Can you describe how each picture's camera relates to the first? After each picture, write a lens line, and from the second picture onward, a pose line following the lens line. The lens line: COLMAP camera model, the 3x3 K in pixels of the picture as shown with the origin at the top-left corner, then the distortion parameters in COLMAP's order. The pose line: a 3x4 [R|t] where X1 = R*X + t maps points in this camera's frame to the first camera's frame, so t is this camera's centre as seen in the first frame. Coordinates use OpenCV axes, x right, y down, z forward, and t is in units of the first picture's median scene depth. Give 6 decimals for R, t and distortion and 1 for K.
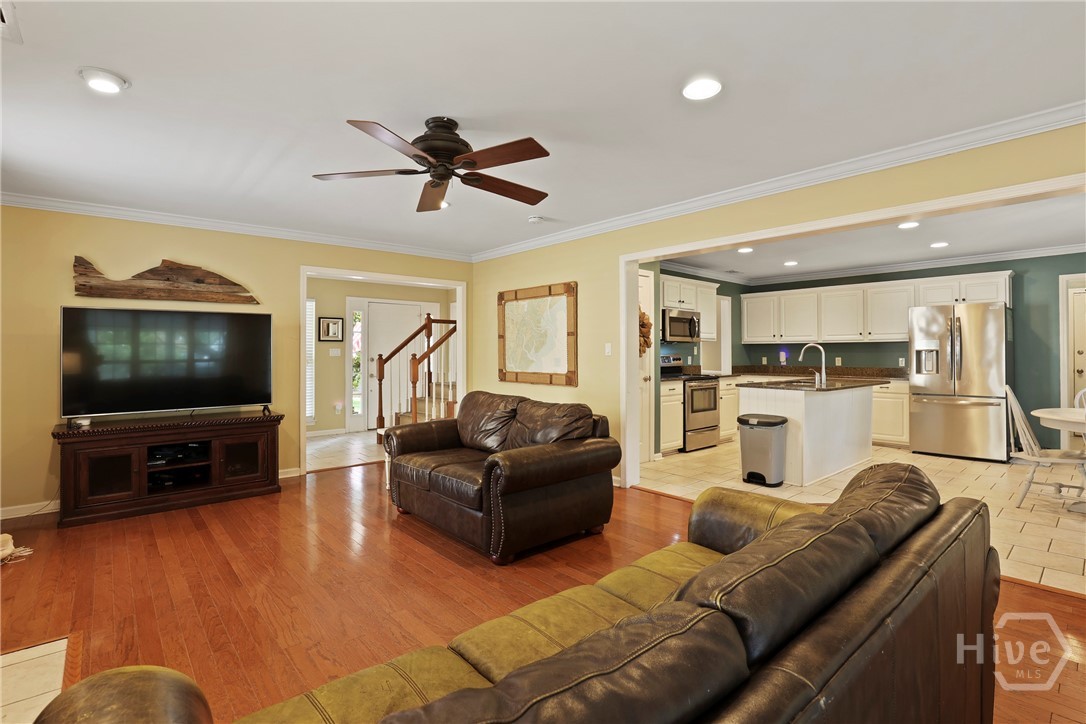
lens RADIAL K [[509.2, 0, 548.6], [0, 509.2, 352.0], [0, 0, 1]] dist [-0.022586, 0.000858]
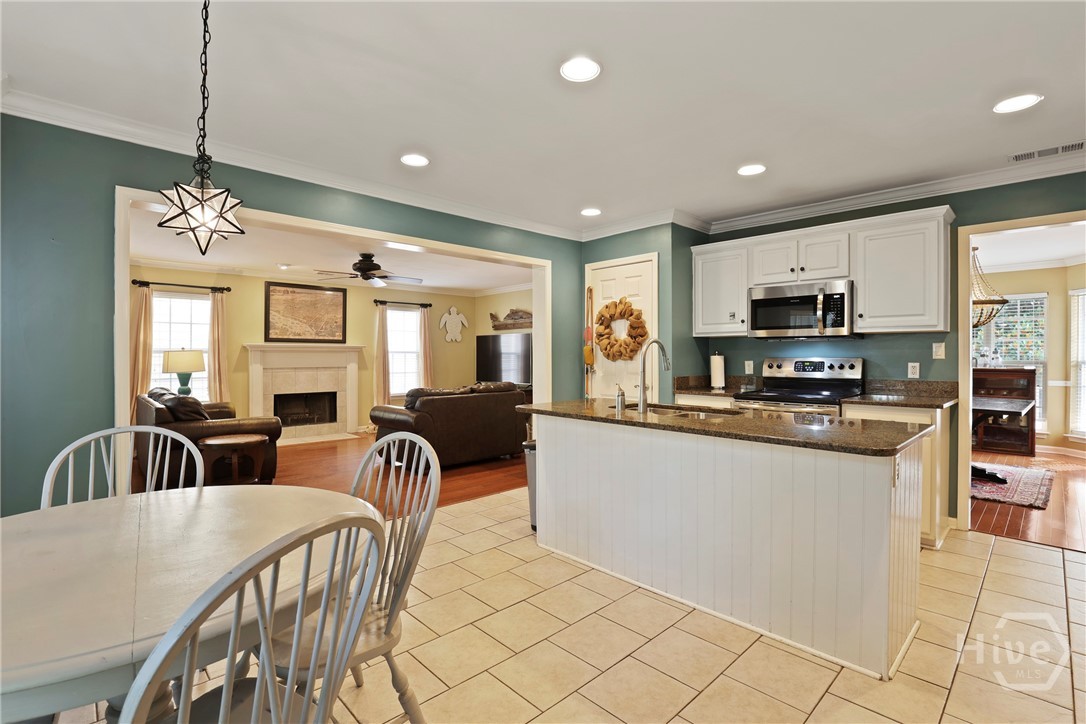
lens RADIAL K [[509.2, 0, 548.6], [0, 509.2, 352.0], [0, 0, 1]] dist [-0.022586, 0.000858]
pose [[0.058756, -0.003765, -0.998265, 1.207927], [0.002404, 0.999991, -0.003630, -0.001688], [0.998269, -0.002186, 0.058765, 0.952646]]
